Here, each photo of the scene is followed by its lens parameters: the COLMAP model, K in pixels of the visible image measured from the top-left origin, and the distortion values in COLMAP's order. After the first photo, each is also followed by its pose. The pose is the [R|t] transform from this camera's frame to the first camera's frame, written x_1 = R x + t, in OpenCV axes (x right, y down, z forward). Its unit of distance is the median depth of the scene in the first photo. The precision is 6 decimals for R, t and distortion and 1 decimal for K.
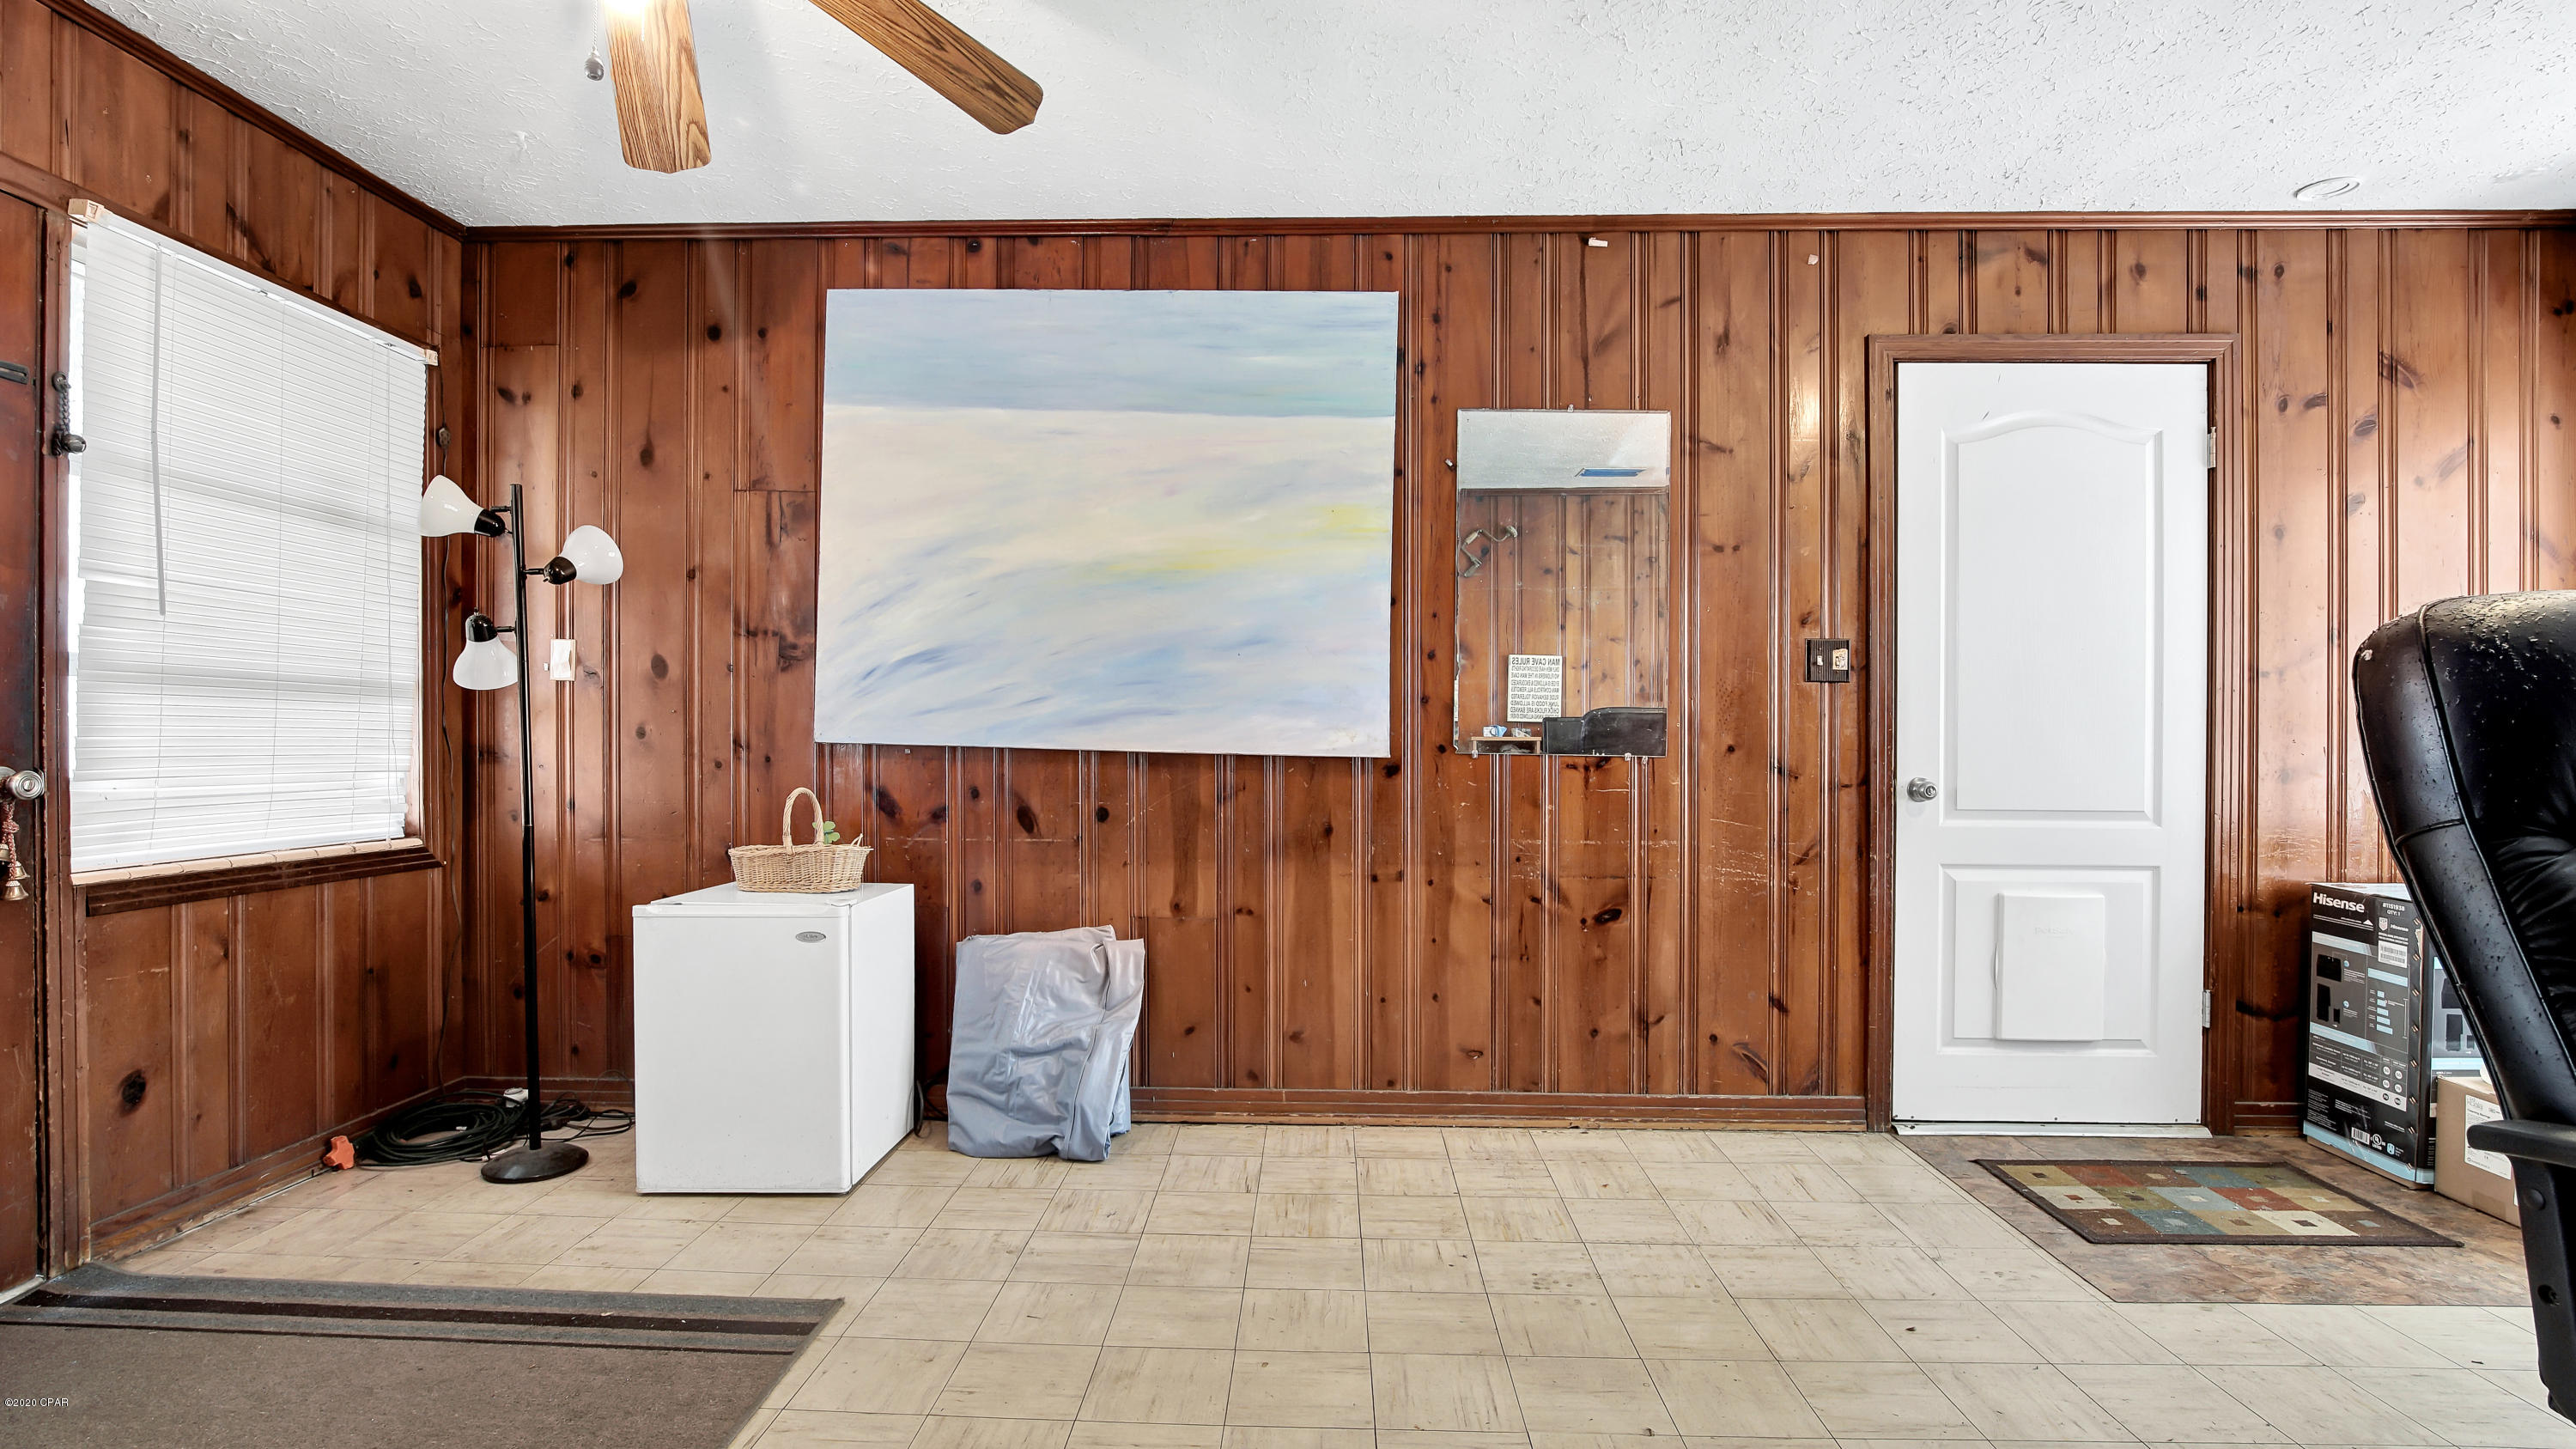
lens RADIAL K [[1261.5, 0, 1282.8], [0, 1261.5, 744.5], [0, 0, 1]] dist [-0.002149, -0.000679]
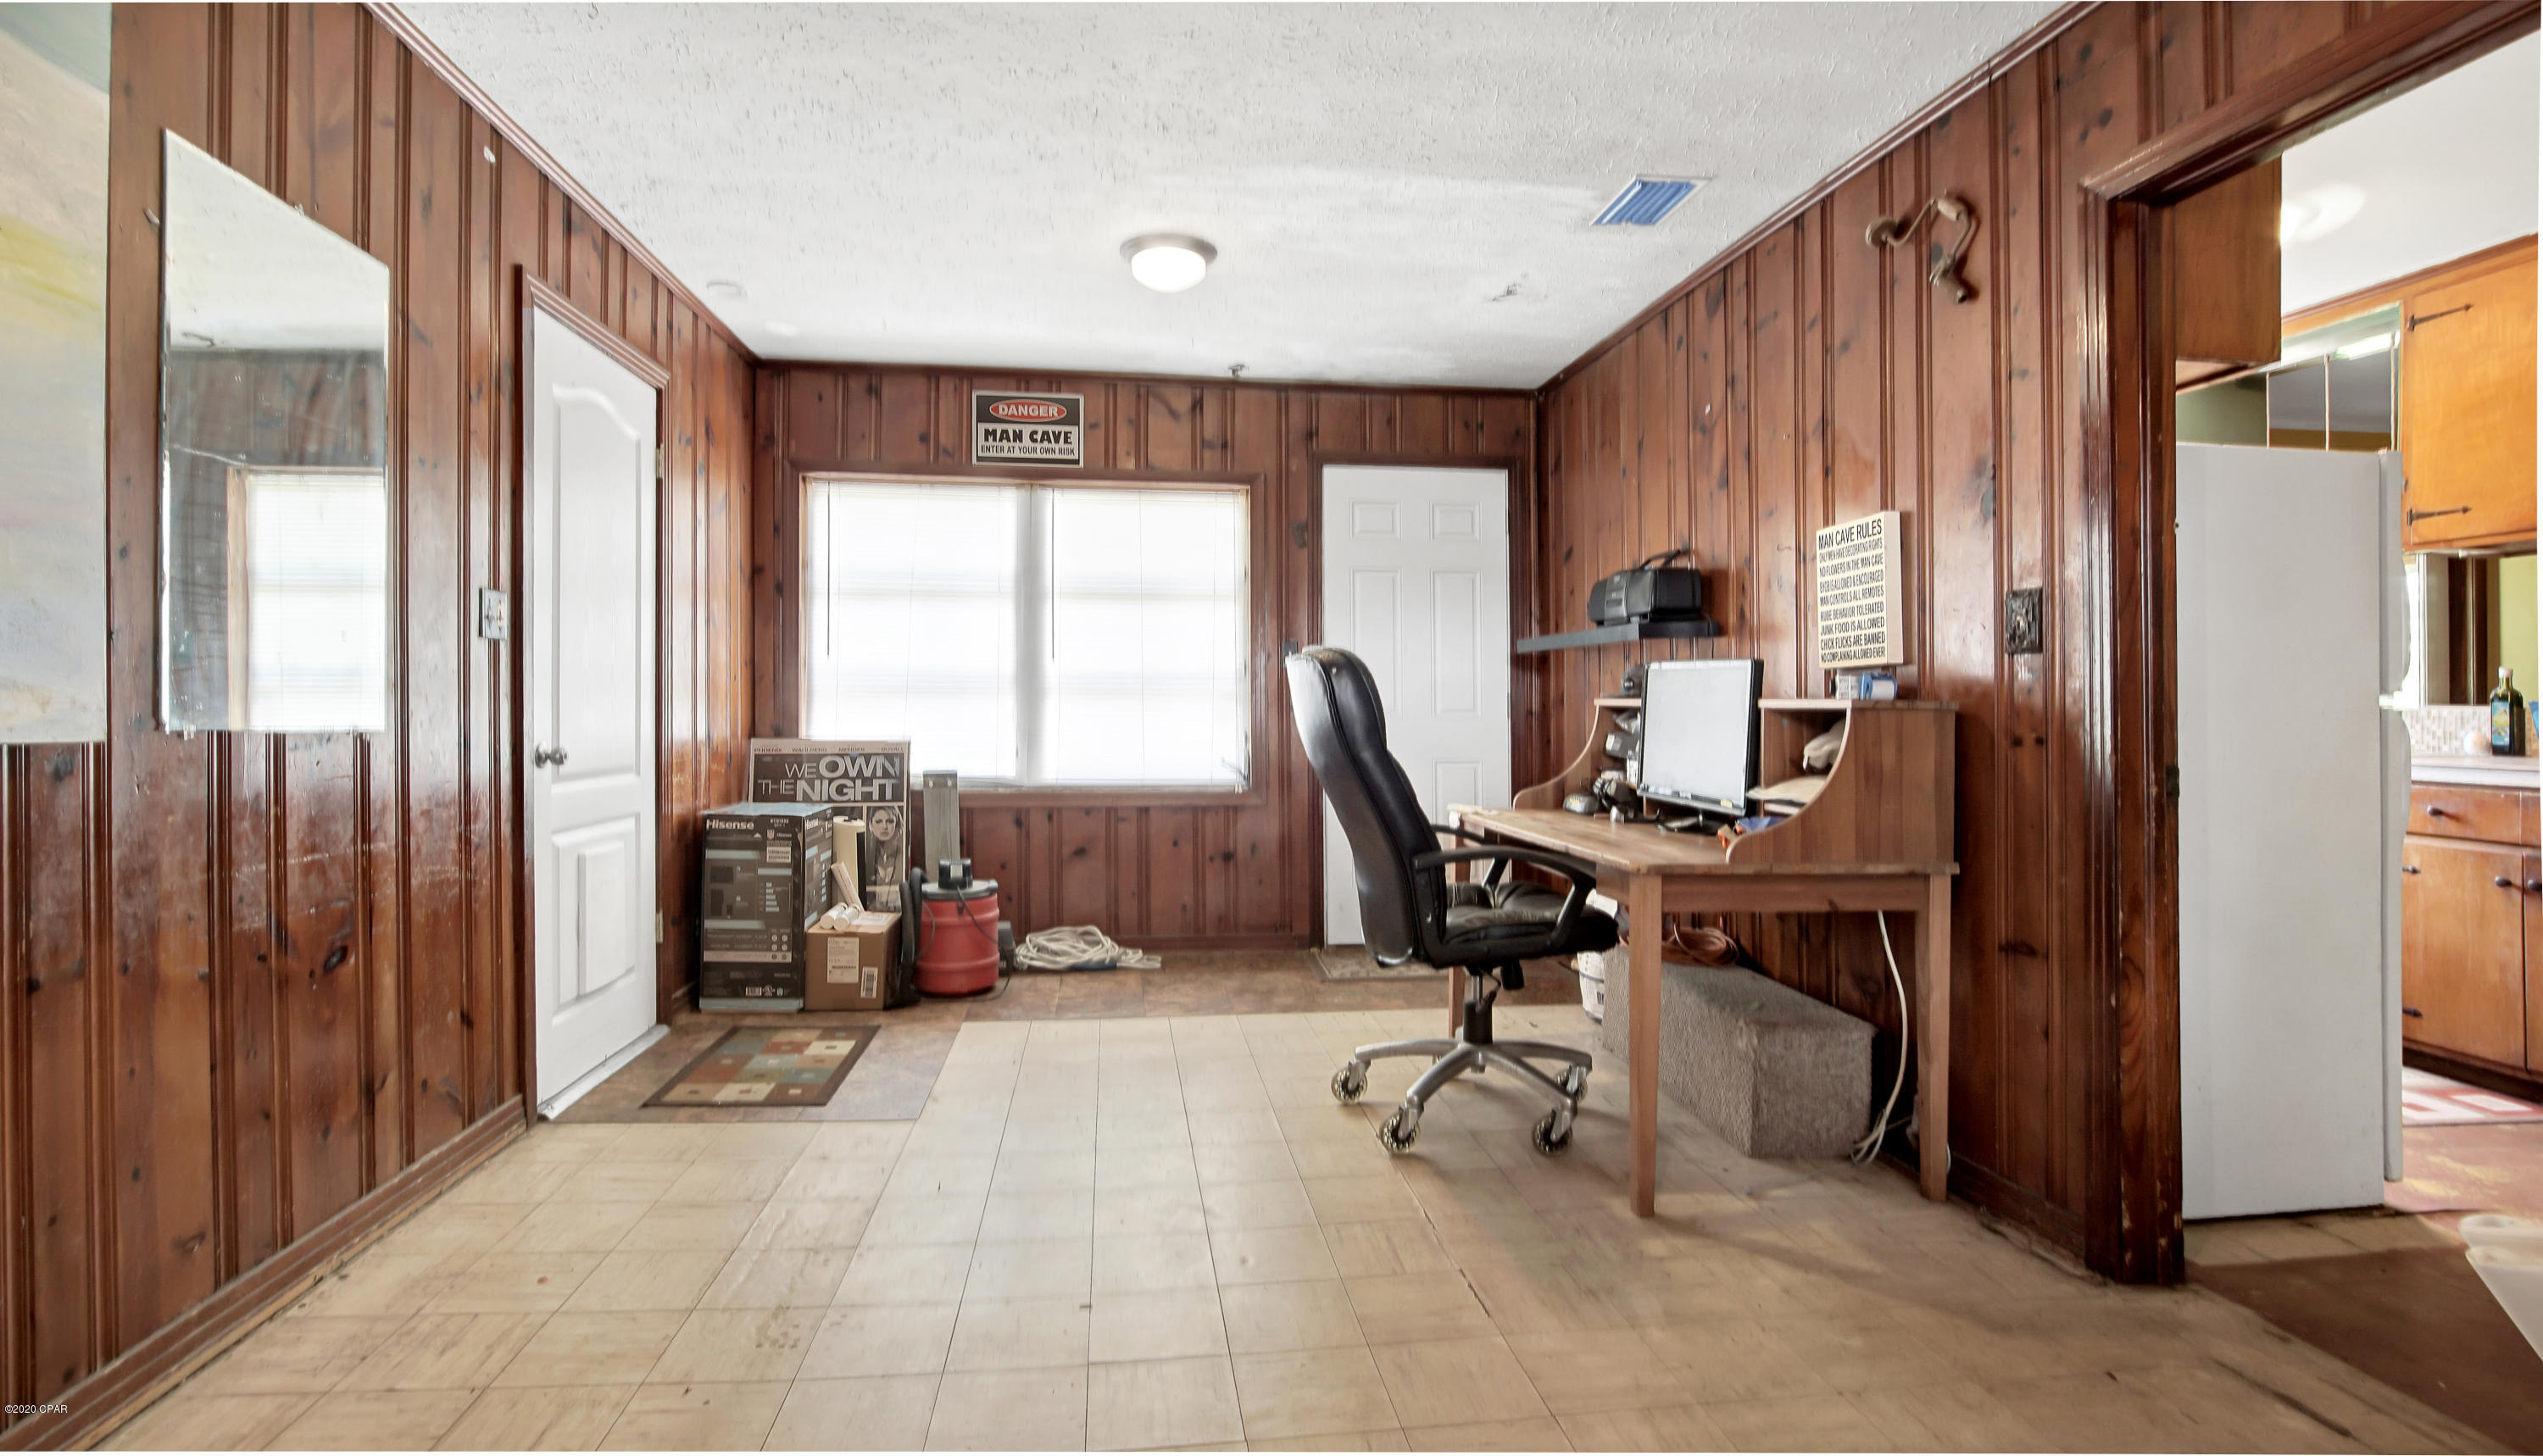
lens RADIAL K [[1210.0, 0, 1271.9], [0, 1210.0, 699.8], [0, 0, 1]] dist [-0.000545, 0.000038]
pose [[-0.173936, 0.000313, 0.984757, -0.519630], [0.001000, 0.999999, -0.000141, -0.006598], [-0.984756, 0.000960, -0.173937, 0.643445]]
